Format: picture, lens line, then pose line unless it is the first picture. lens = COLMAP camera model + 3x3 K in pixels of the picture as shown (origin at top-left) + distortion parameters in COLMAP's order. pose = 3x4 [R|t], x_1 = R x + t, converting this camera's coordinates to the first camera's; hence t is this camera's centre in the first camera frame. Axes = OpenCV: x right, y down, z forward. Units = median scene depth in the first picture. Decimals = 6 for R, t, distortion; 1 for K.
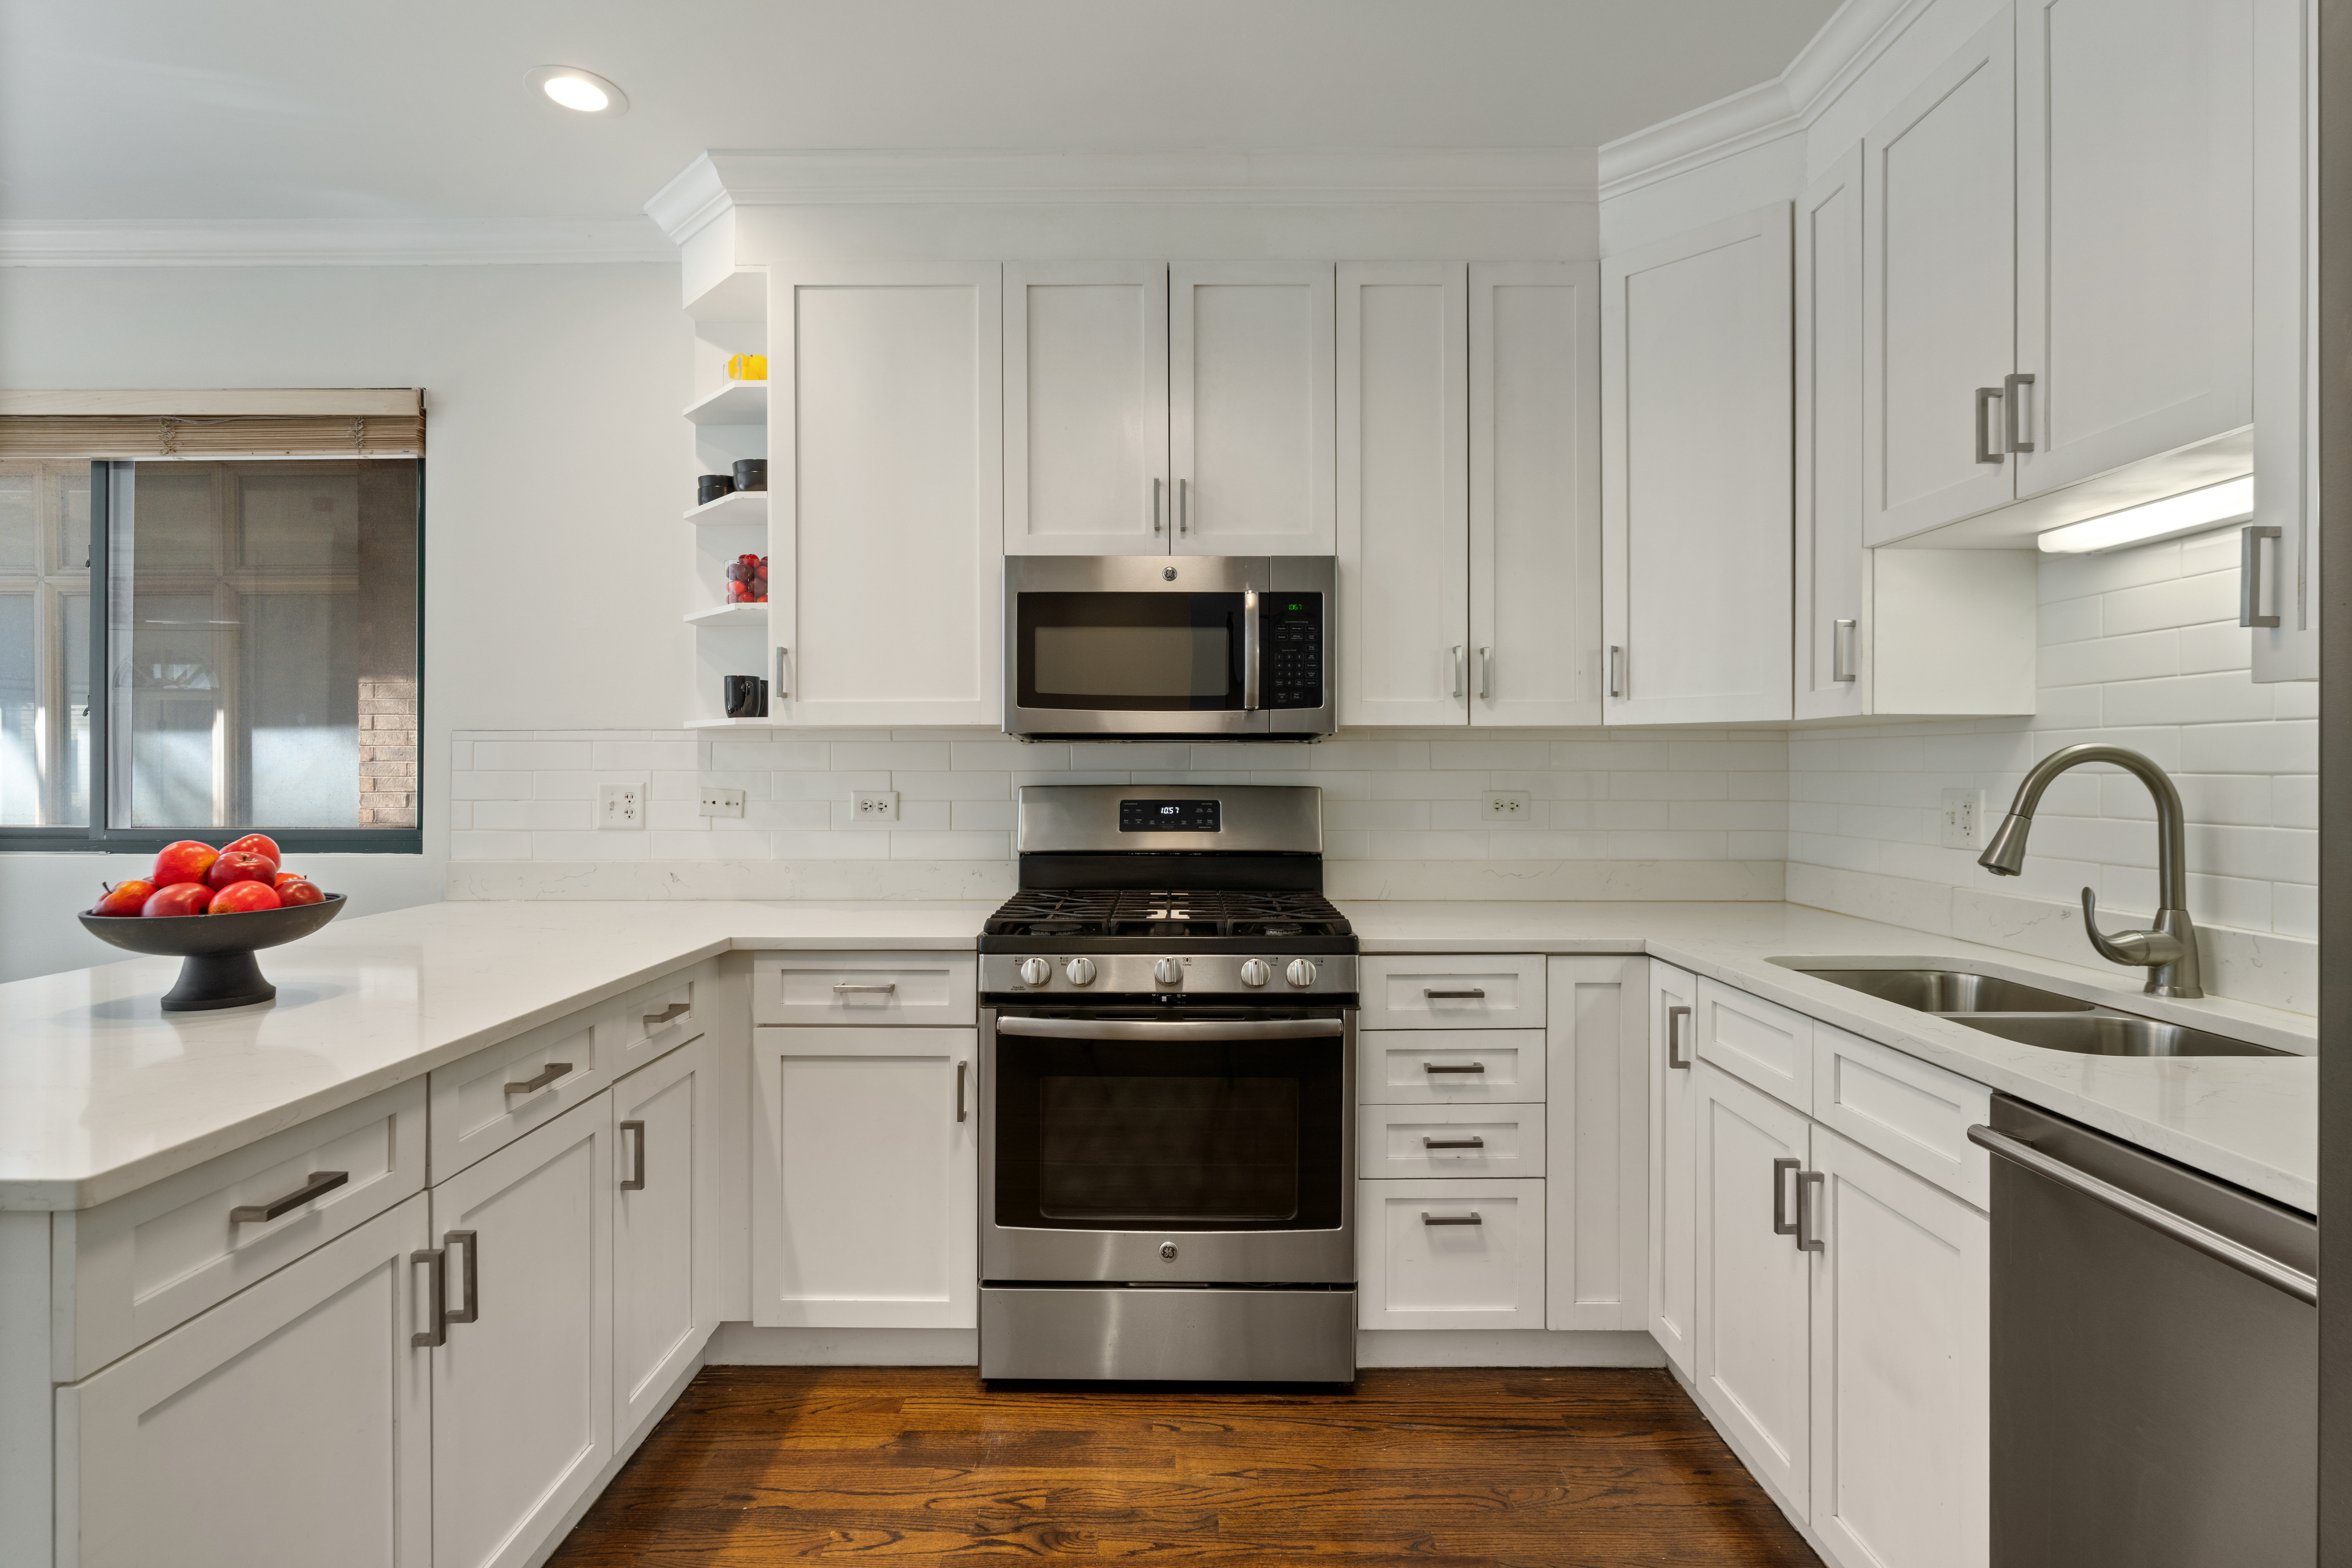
lens RADIAL K [[1132.1, 0, 1180.1], [0, 1132.1, 765.0], [0, 0, 1]] dist [-0.007247, 0.000512]
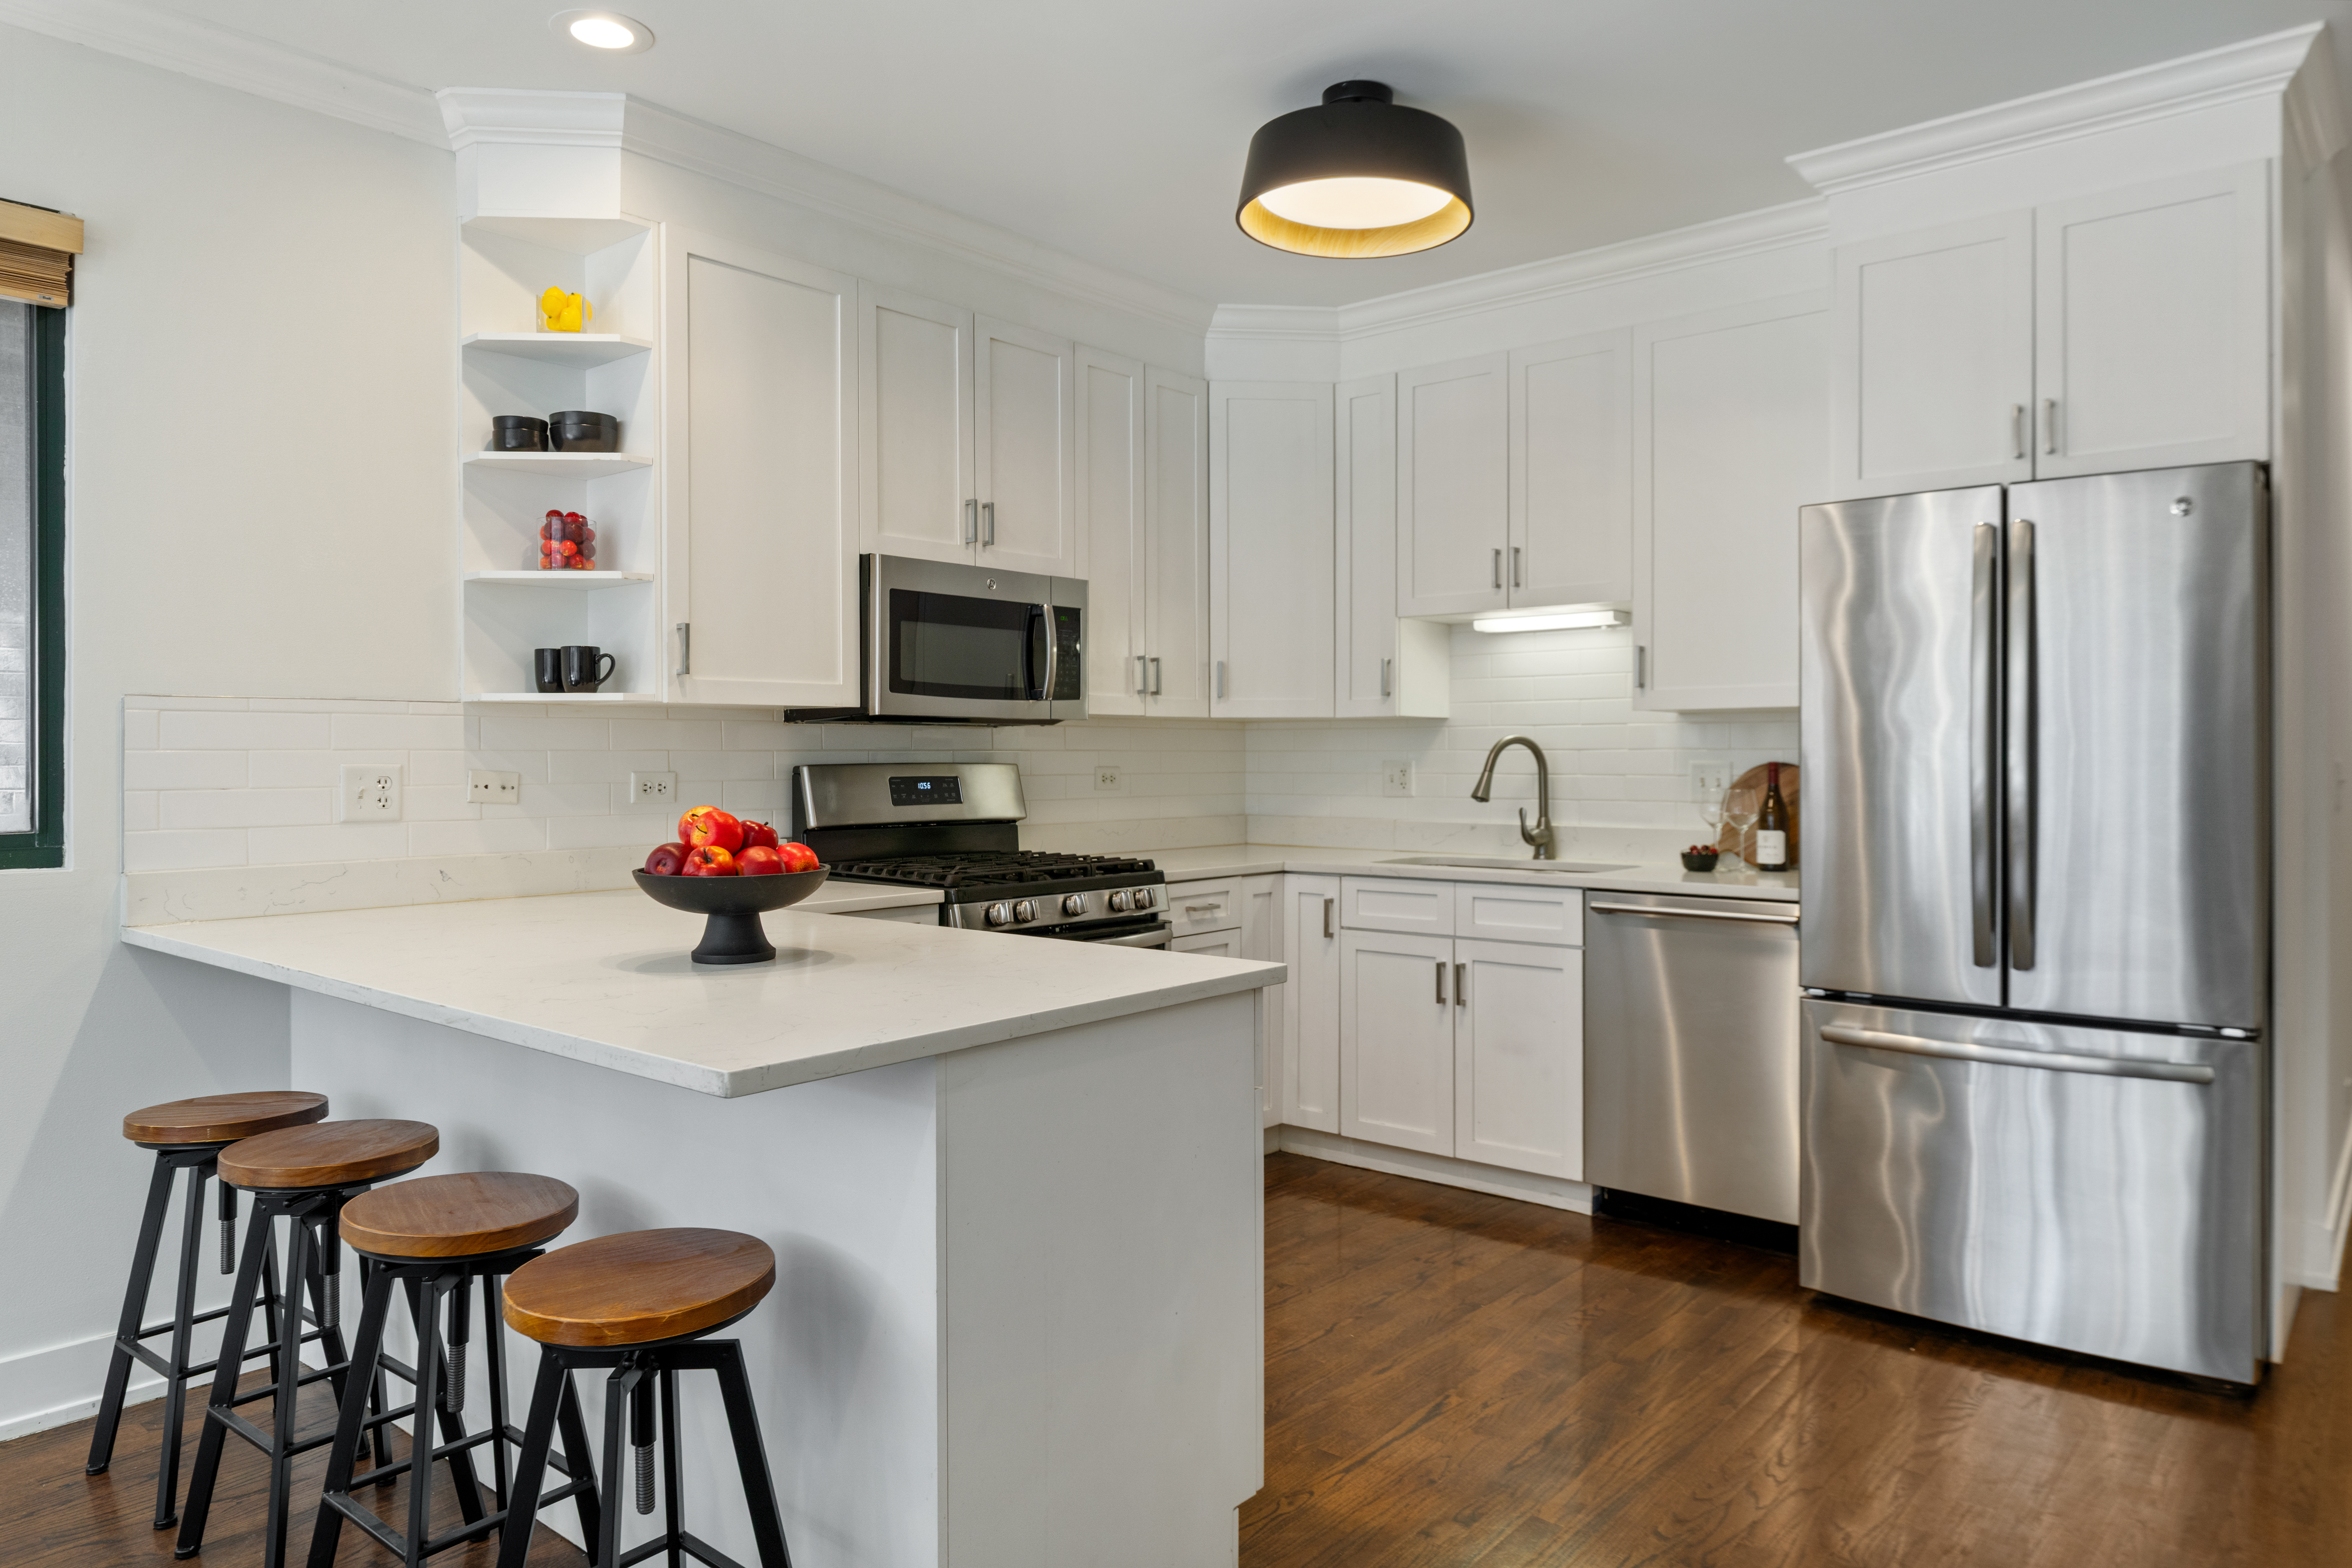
lens RADIAL K [[1486.6, 0, 1176.0], [0, 1486.6, 784.0], [0, 0, 1]] dist [-0.027659, -0.000580]
pose [[0.649825, -0.015843, 0.759919, -1.064171], [0.000624, 0.999794, 0.020311, 0.009570], [-0.760084, -0.012725, 0.649700, -0.156277]]
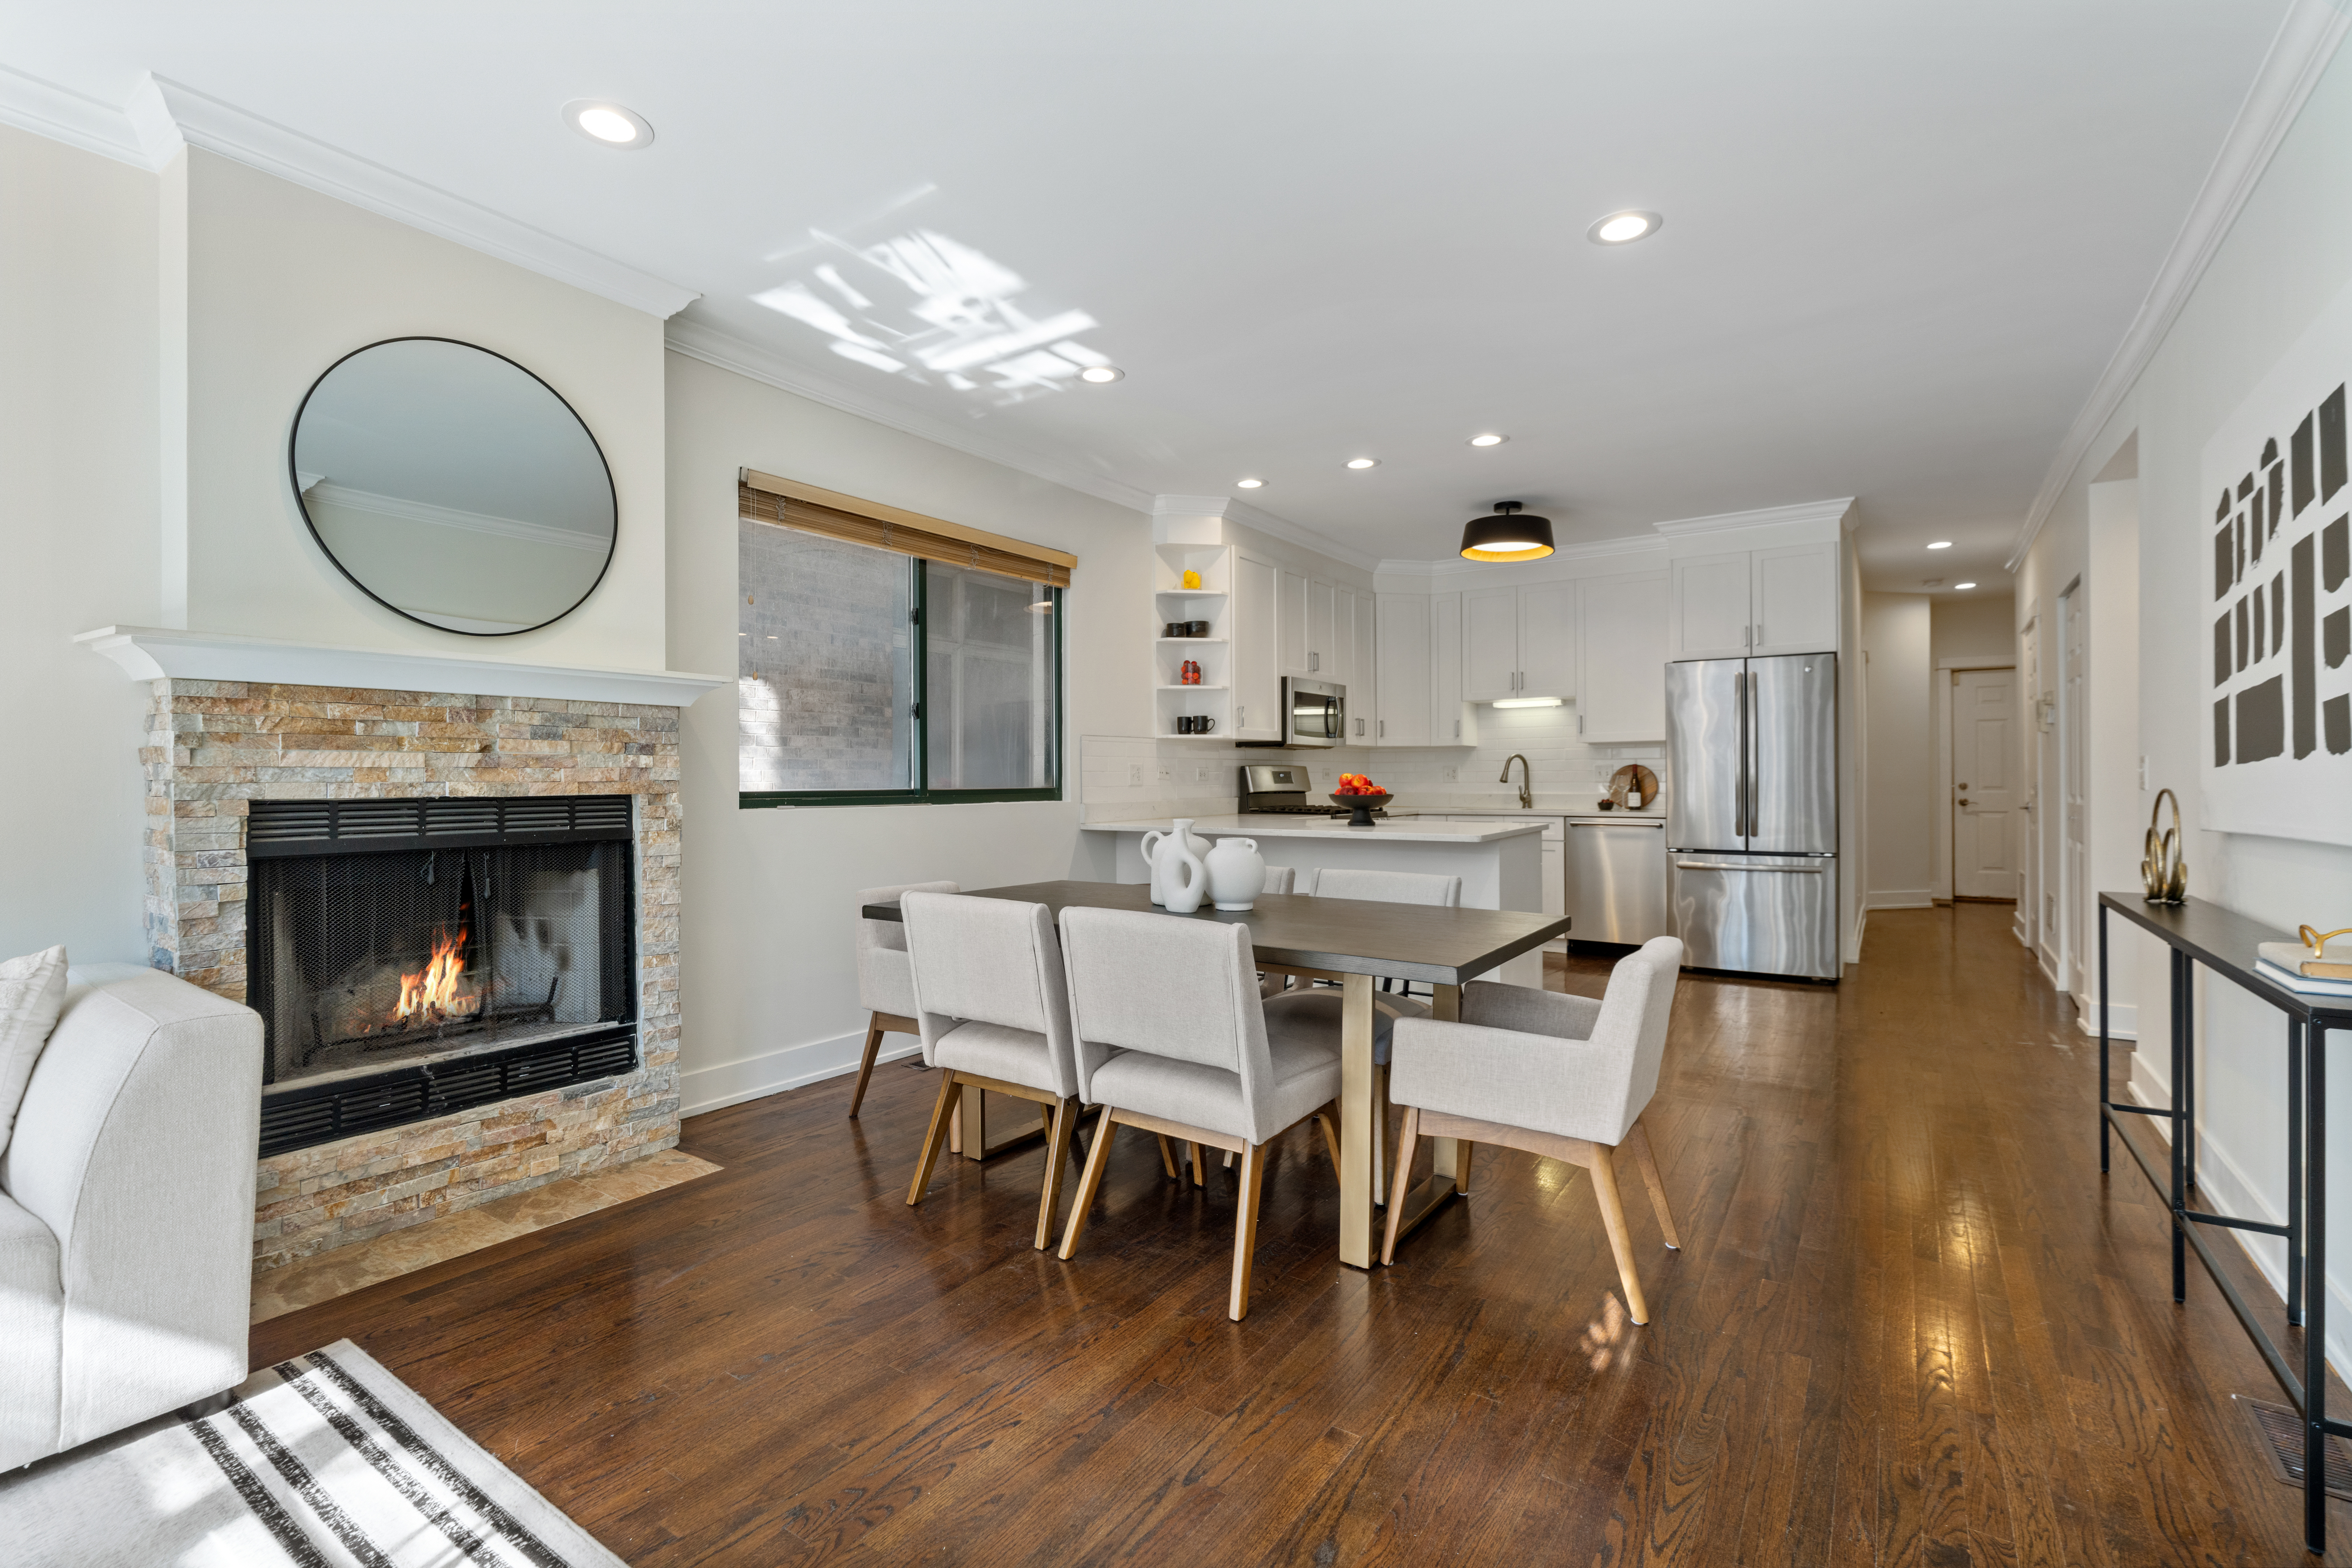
lens RADIAL K [[1051.7, 0, 1169.7], [0, 1051.7, 776.1], [0, 0, 1]] dist [-0.016204, 0.007872]
pose [[0.569003, -0.001706, 0.822334, -2.330405], [0.004218, 0.999991, -0.000844, 0.047782], [-0.822324, 0.003949, 0.569005, -0.160194]]
